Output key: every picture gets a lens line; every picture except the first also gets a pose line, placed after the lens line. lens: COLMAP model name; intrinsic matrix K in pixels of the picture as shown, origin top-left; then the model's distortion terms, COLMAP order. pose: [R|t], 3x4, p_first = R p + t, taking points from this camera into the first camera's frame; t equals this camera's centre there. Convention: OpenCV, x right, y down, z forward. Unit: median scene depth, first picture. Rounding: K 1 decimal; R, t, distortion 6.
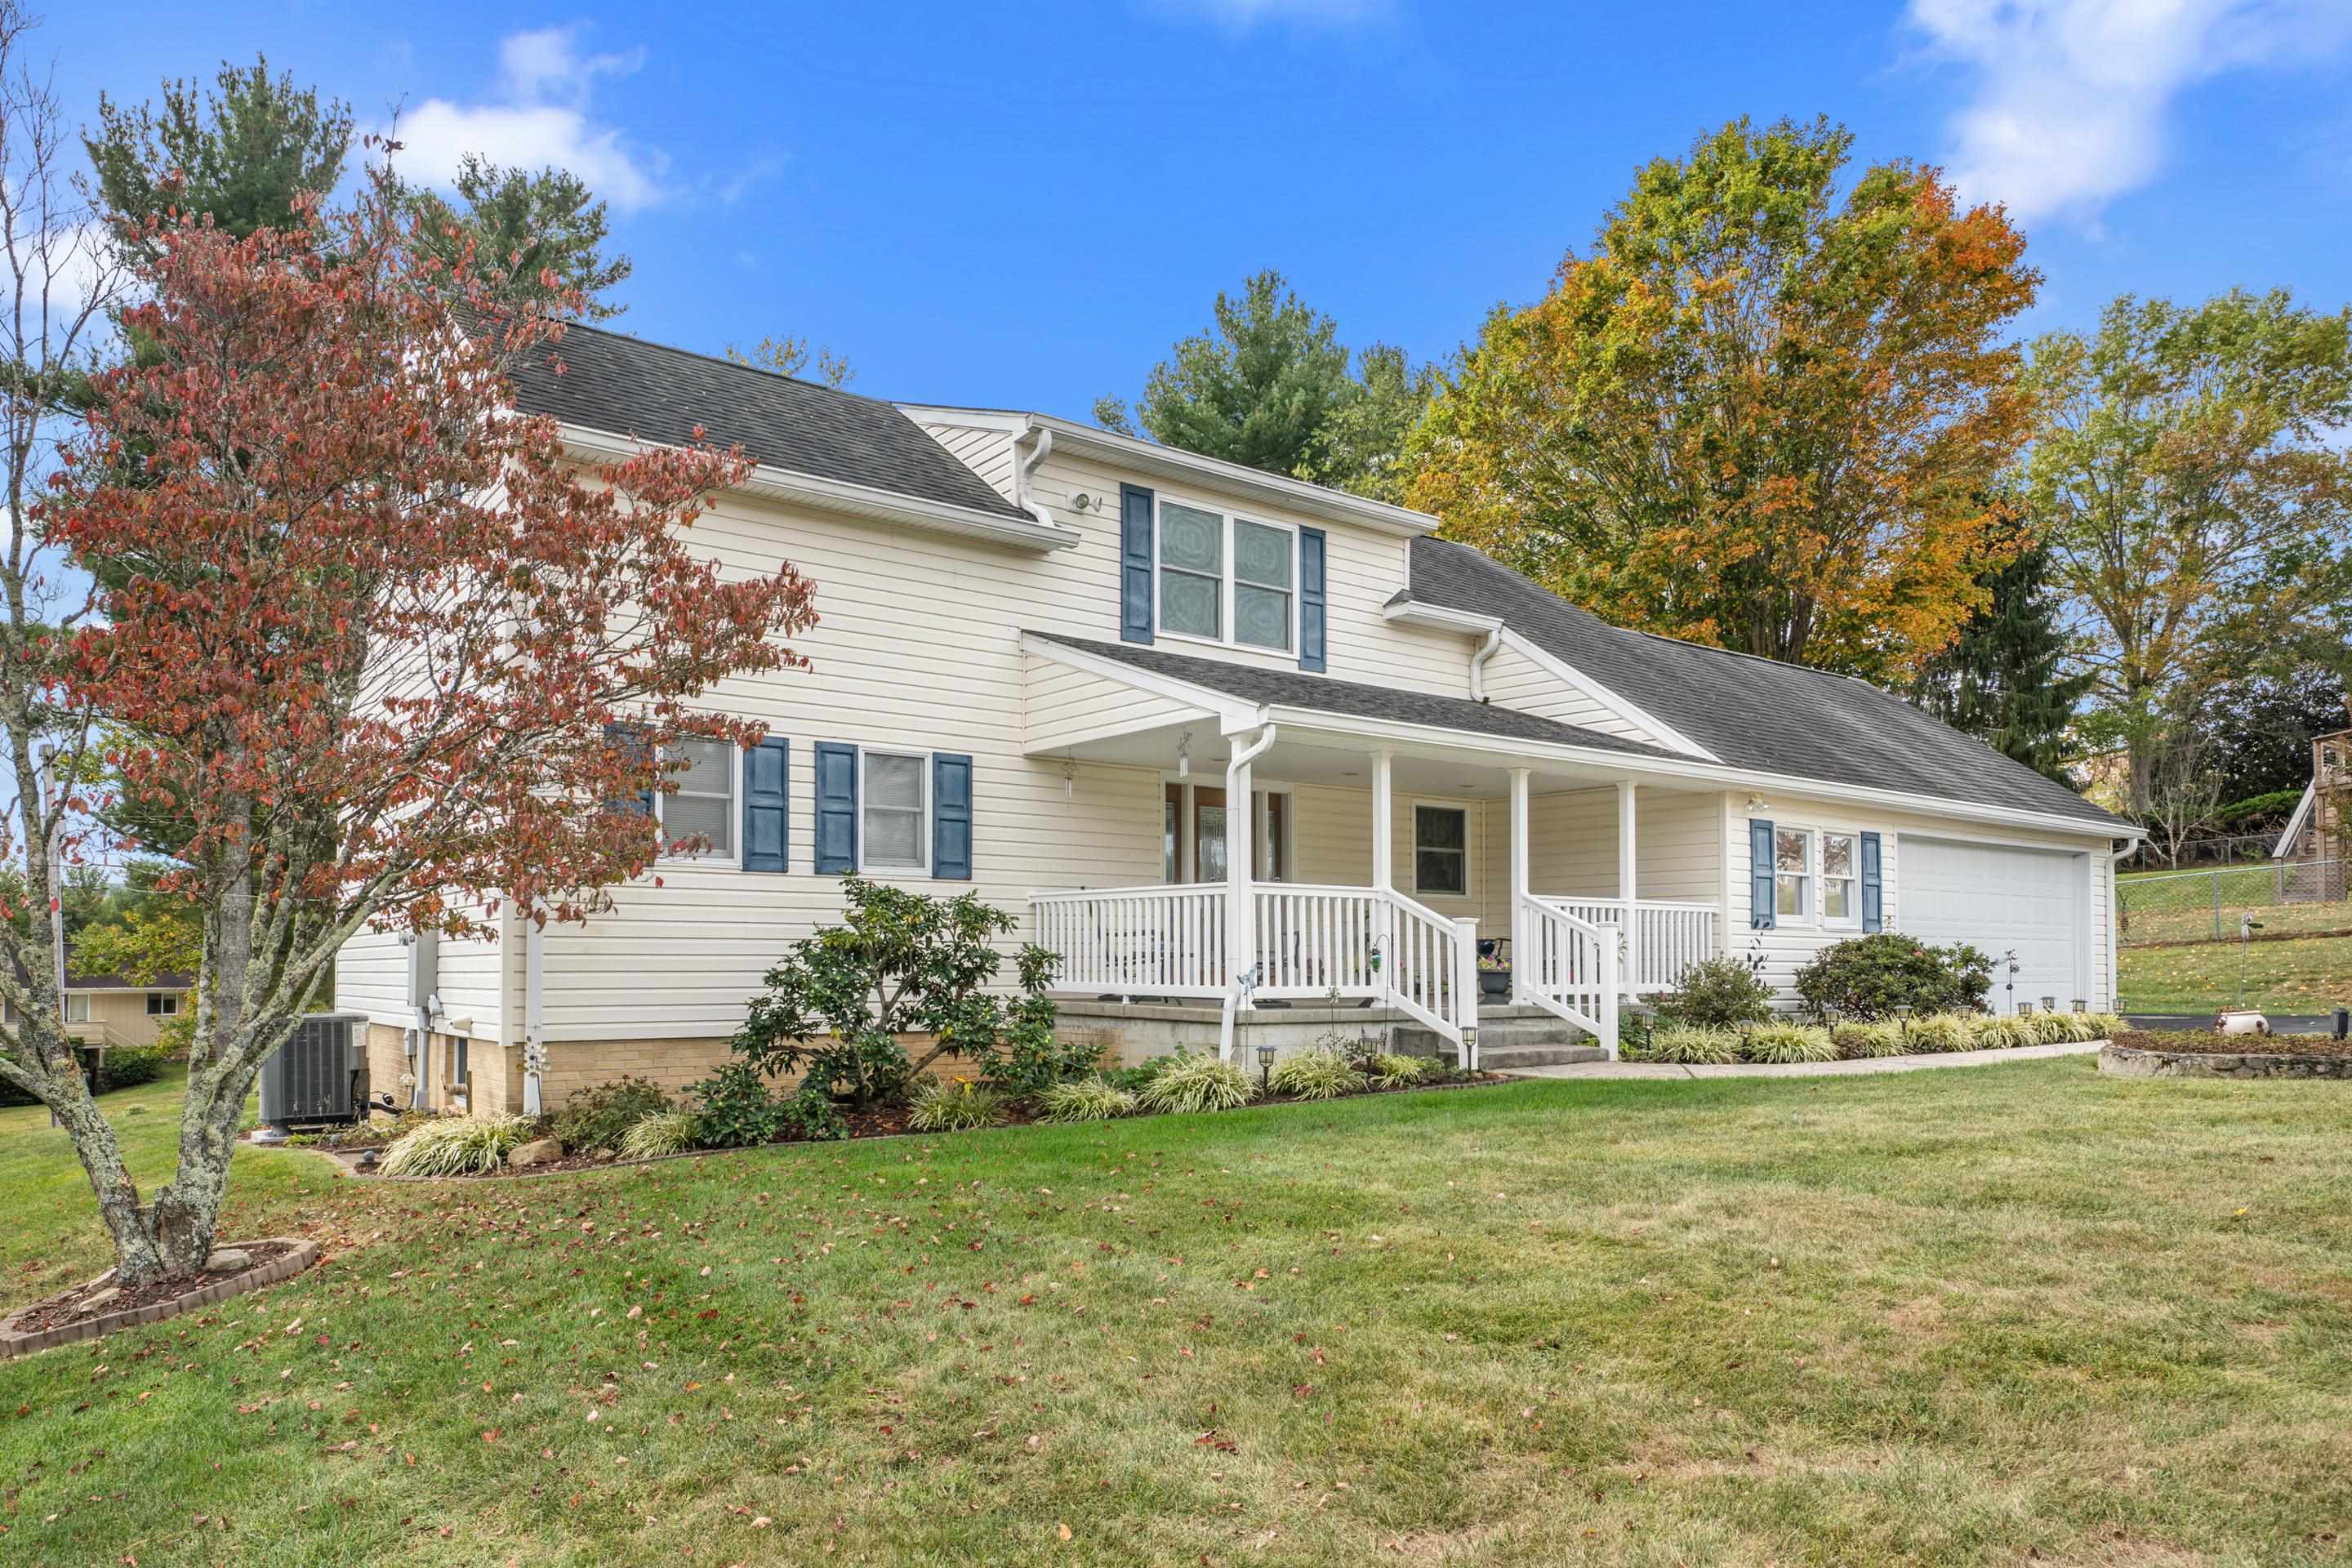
lens RADIAL K [[1541.5, 0, 1186.0], [0, 1541.5, 924.9], [0, 0, 1]] dist [0.014074, -0.016079]
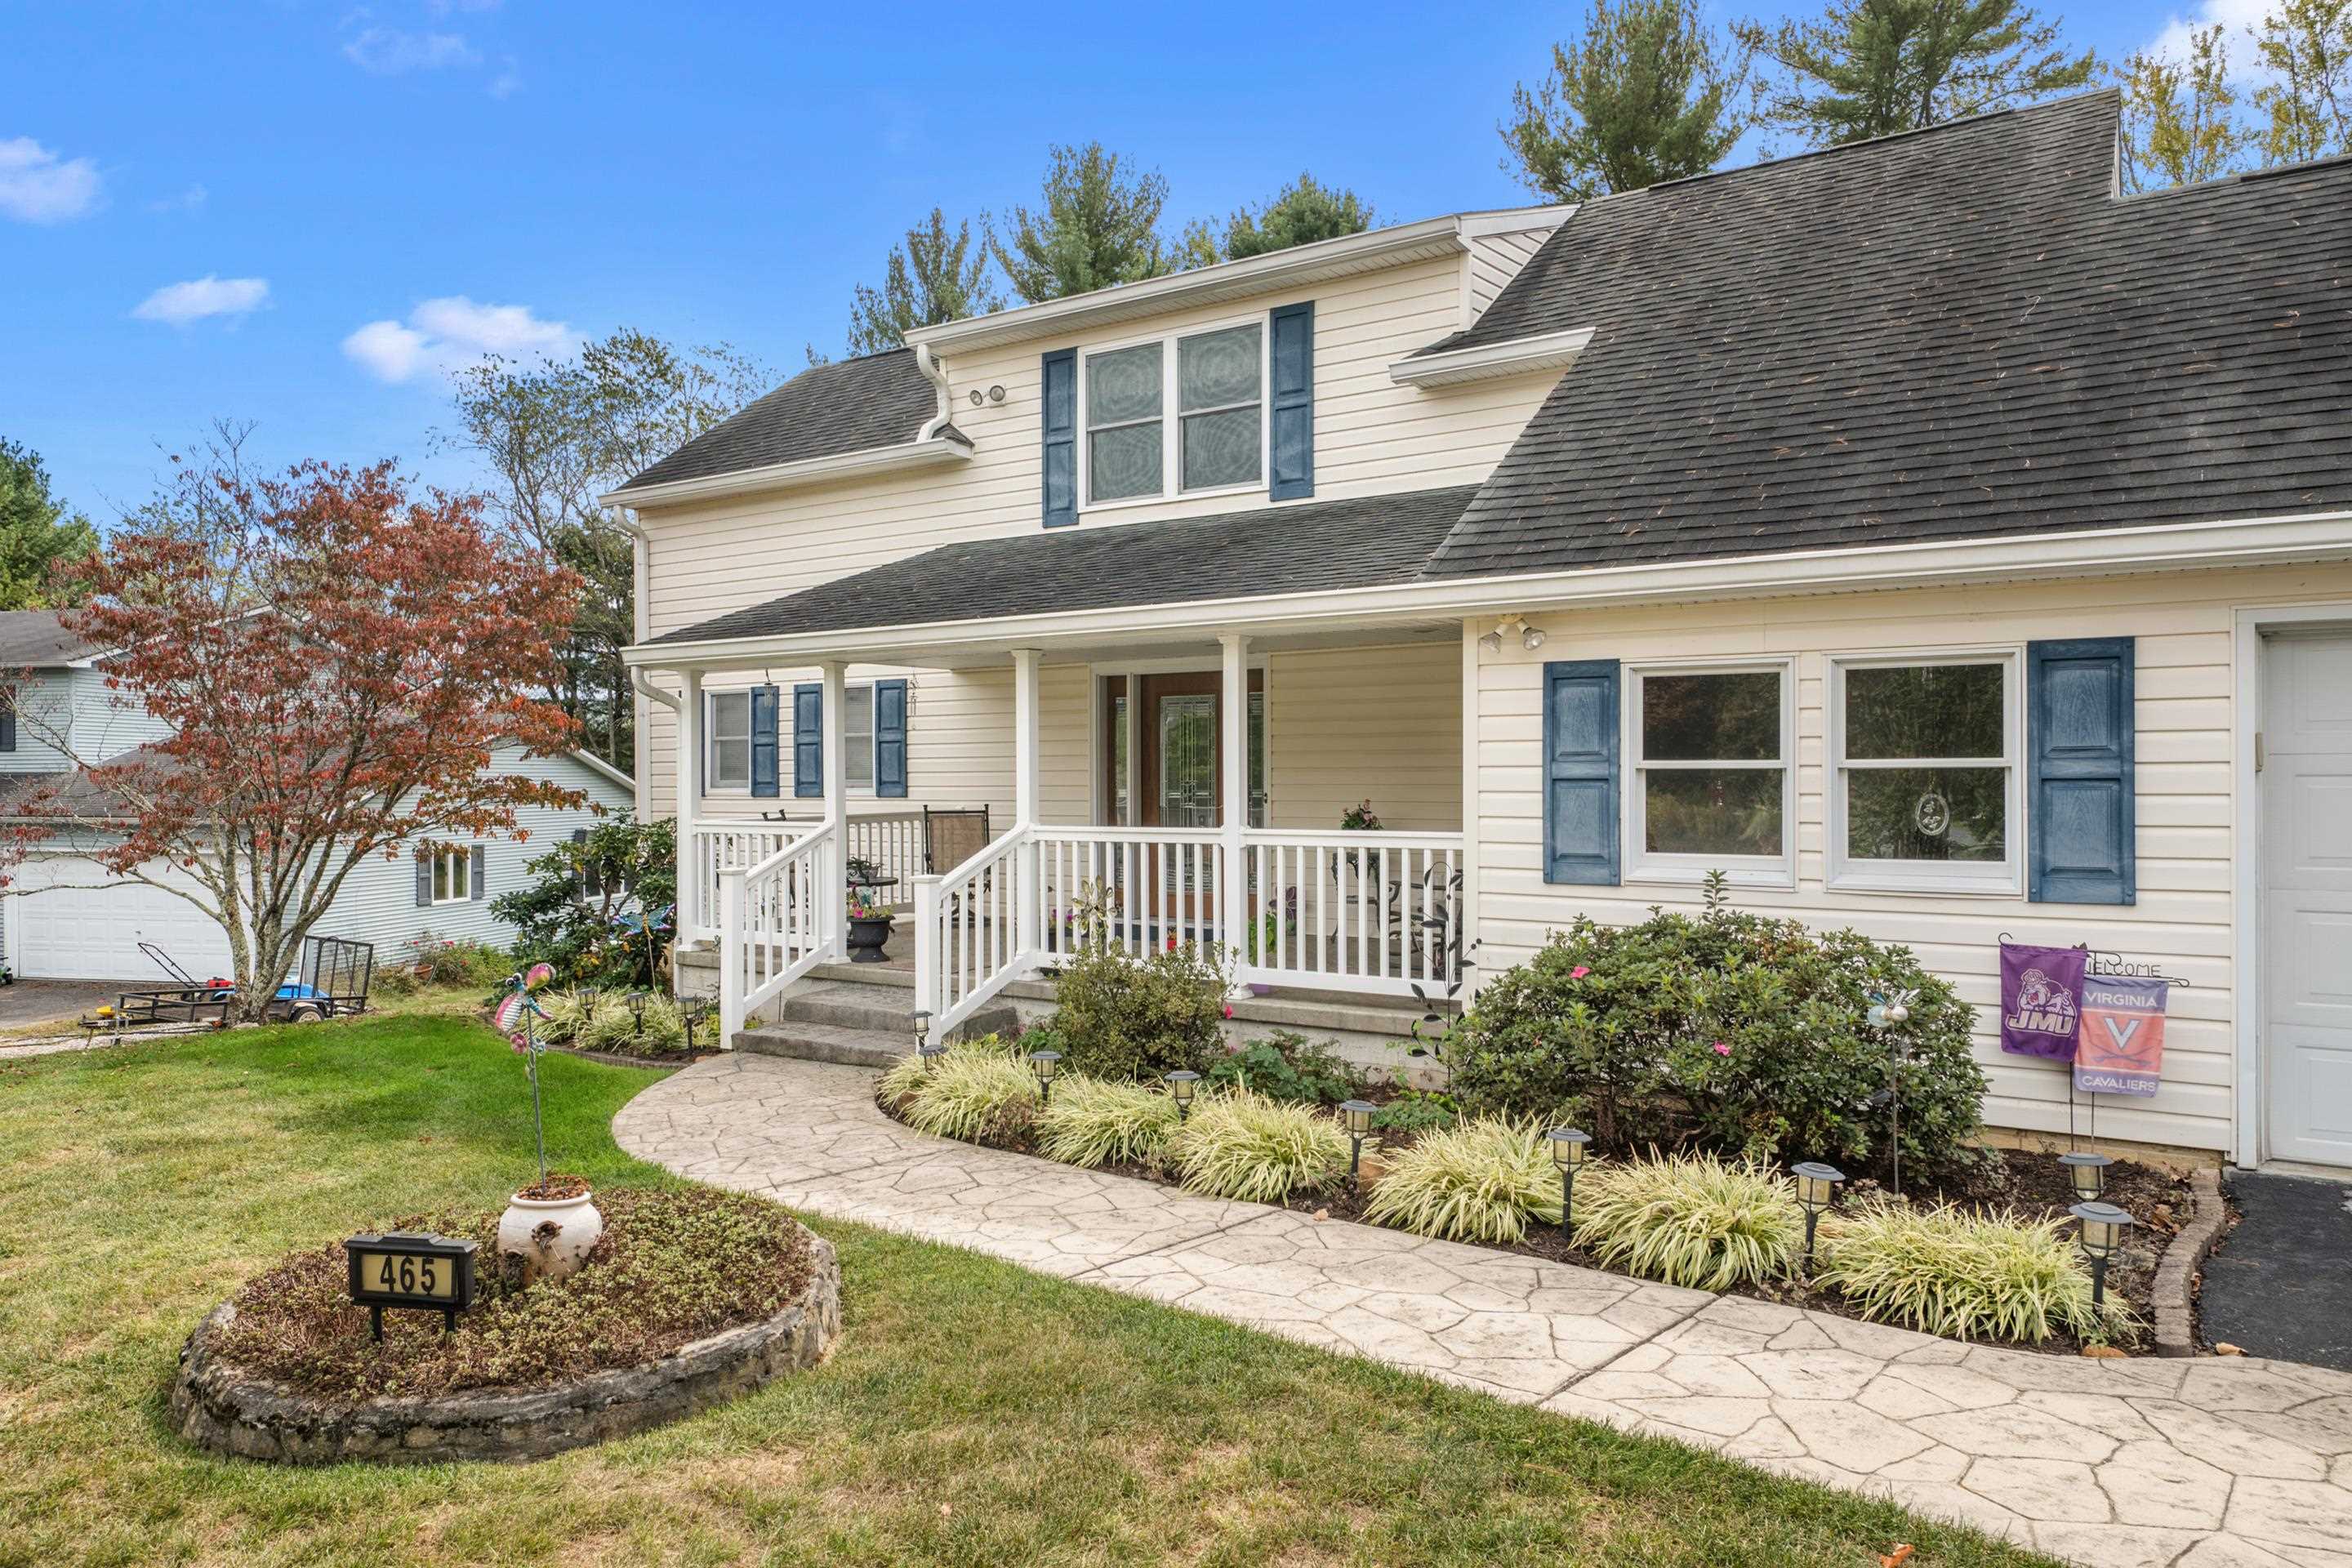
lens RADIAL K [[1541.5, 0, 1136.6], [0, 1541.5, 783.1], [0, 0, 1]] dist [0.014074, -0.016079]
pose [[0.319119, 0.001192, -0.947714, 0.832725], [0.034693, 0.999314, 0.012939, -0.043120], [0.947080, -0.037008, 0.318859, 0.747562]]
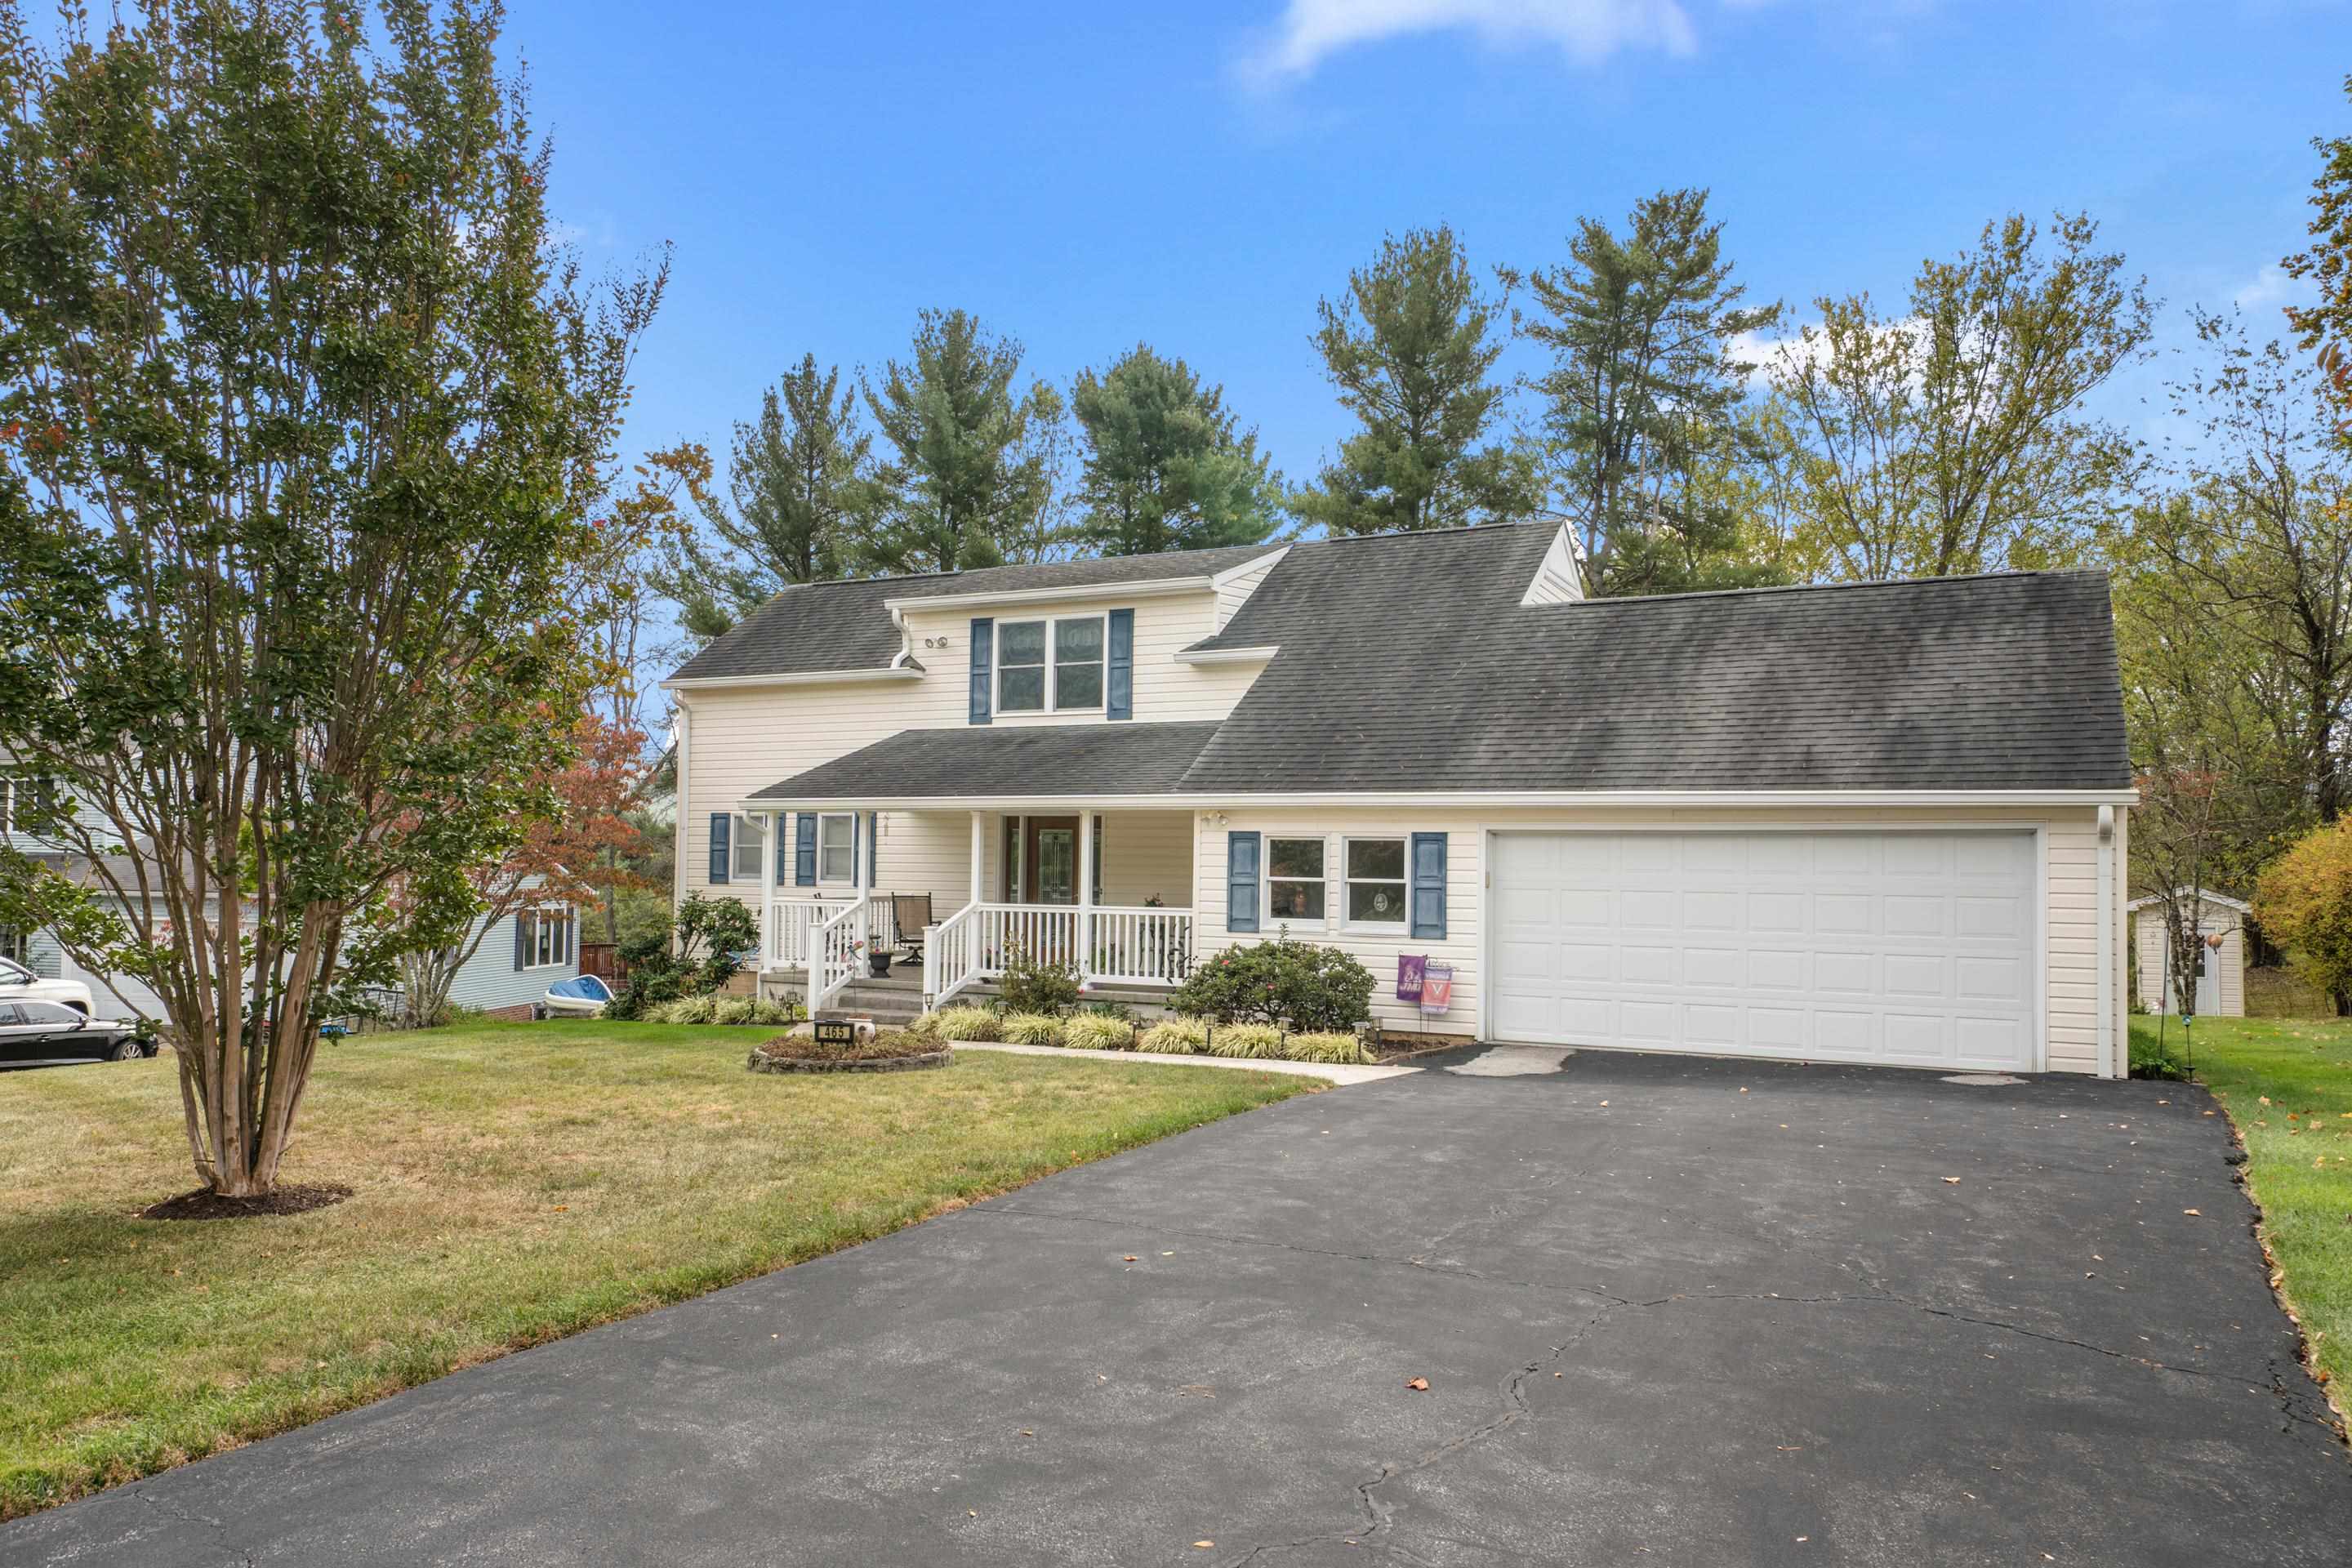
lens RADIAL K [[1666.4, 0, 1130.5], [0, 1666.4, 816.5], [0, 0, 1]] dist [0.014648, -0.009055]
pose [[0.414845, -0.025043, -0.909547, 1.480370], [0.012982, 0.999682, -0.021604, -0.057511], [0.909799, -0.002845, 0.415039, 0.464493]]
